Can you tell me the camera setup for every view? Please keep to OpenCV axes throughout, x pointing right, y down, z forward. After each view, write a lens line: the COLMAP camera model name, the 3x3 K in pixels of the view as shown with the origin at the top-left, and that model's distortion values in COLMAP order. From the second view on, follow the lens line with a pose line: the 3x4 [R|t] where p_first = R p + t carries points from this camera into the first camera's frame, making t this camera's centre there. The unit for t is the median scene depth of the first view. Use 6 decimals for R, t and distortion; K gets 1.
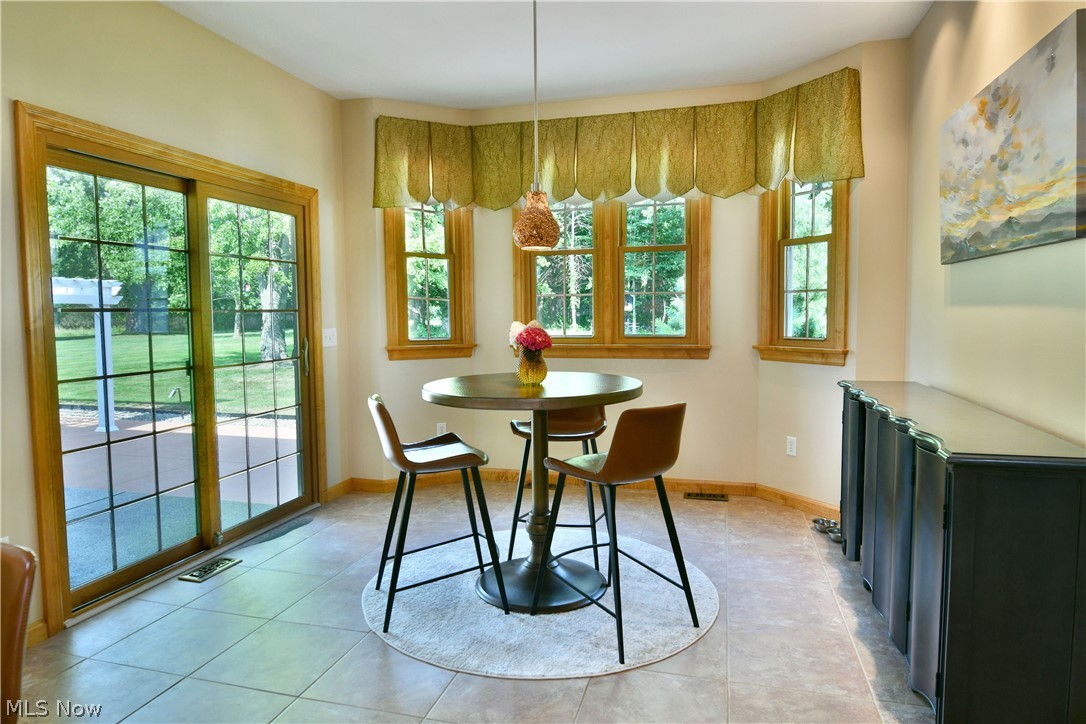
lens RADIAL K [[677.8, 0, 542.7], [0, 677.8, 362.7], [0, 0, 1]] dist [-0.011661, -0.004066]
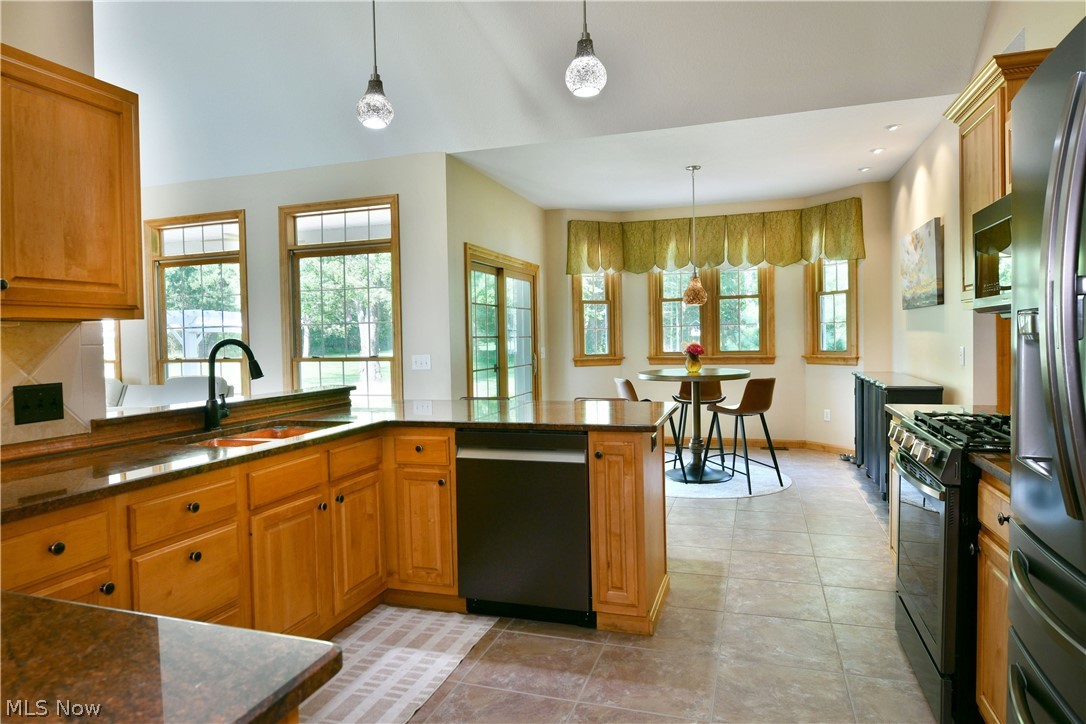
lens RADIAL K [[677.8, 0, 538.1], [0, 677.8, 362.6], [0, 0, 1]] dist [-0.011661, -0.004066]
pose [[0.998705, -0.007919, -0.050250, -0.254221], [0.005977, 0.999233, -0.038693, 0.053397], [0.050518, 0.038343, 0.997987, -0.692857]]
